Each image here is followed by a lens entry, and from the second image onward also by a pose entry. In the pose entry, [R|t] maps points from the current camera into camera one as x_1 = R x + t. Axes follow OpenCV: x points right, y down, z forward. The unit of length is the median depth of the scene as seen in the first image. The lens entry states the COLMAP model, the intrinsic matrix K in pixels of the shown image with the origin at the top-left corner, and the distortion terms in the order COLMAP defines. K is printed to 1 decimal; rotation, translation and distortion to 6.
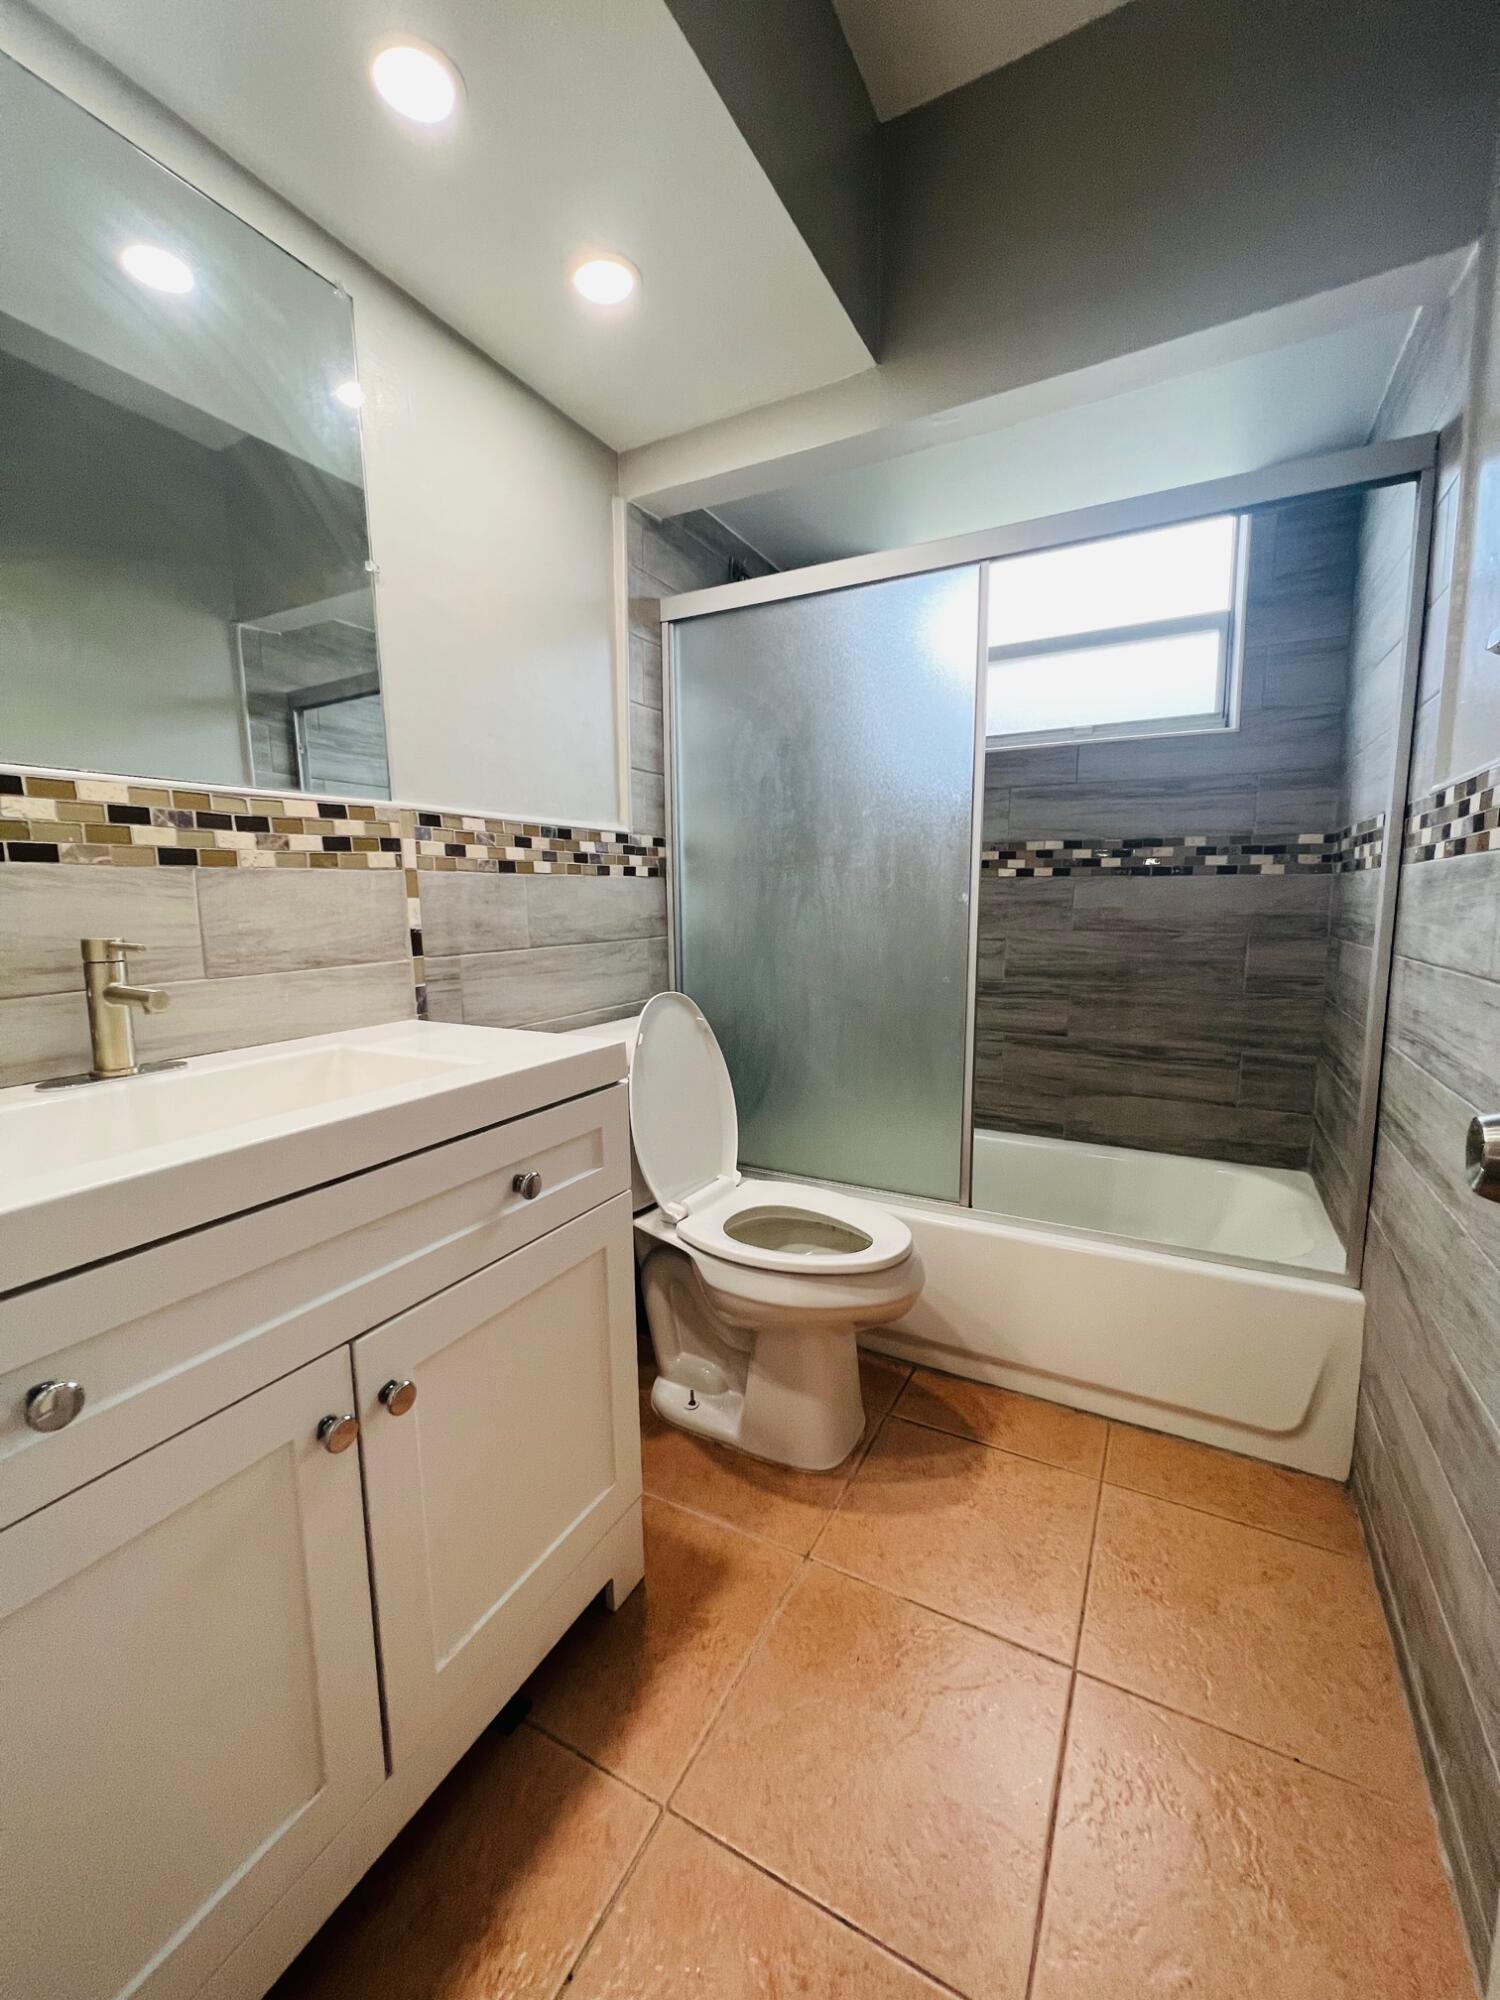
lens RADIAL K [[801.9, 0, 750.0], [0, 801.9, 1000.0], [0, 0, 1]] dist [-0.002288, 0.000716]
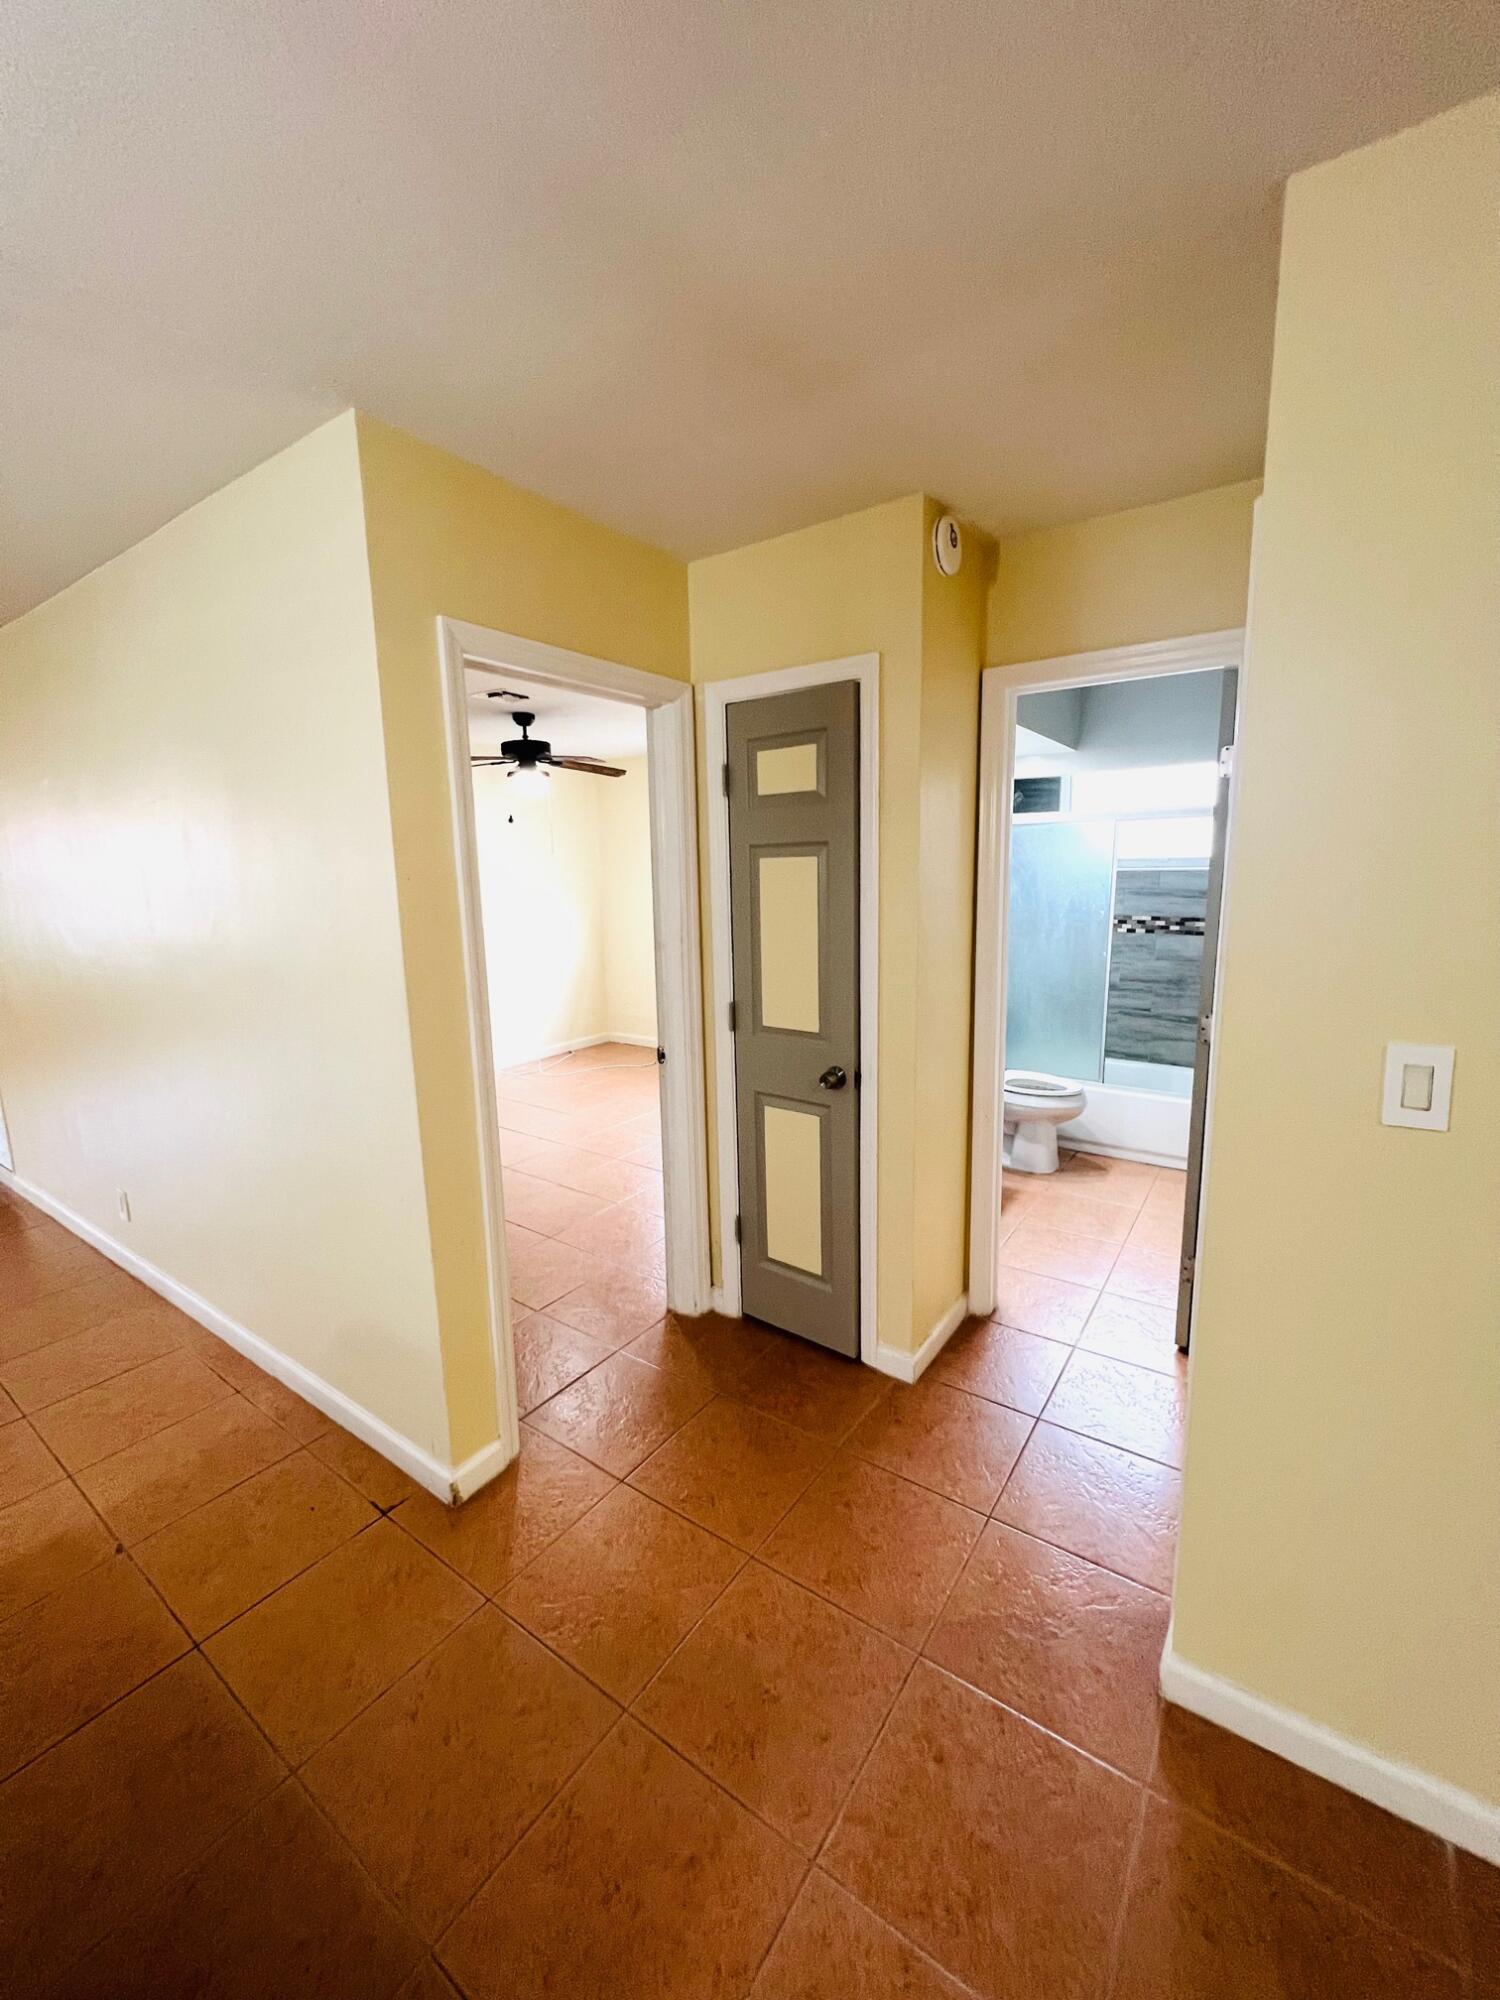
lens RADIAL K [[796.8, 0, 741.4], [0, 796.8, 994.1], [0, 0, 1]] dist [-0.000232, 0.000091]
pose [[0.992623, 0.013973, -0.120436, -0.581491], [-0.010883, 0.999596, 0.026275, -0.059540], [0.120754, -0.024770, 0.992373, -1.672196]]
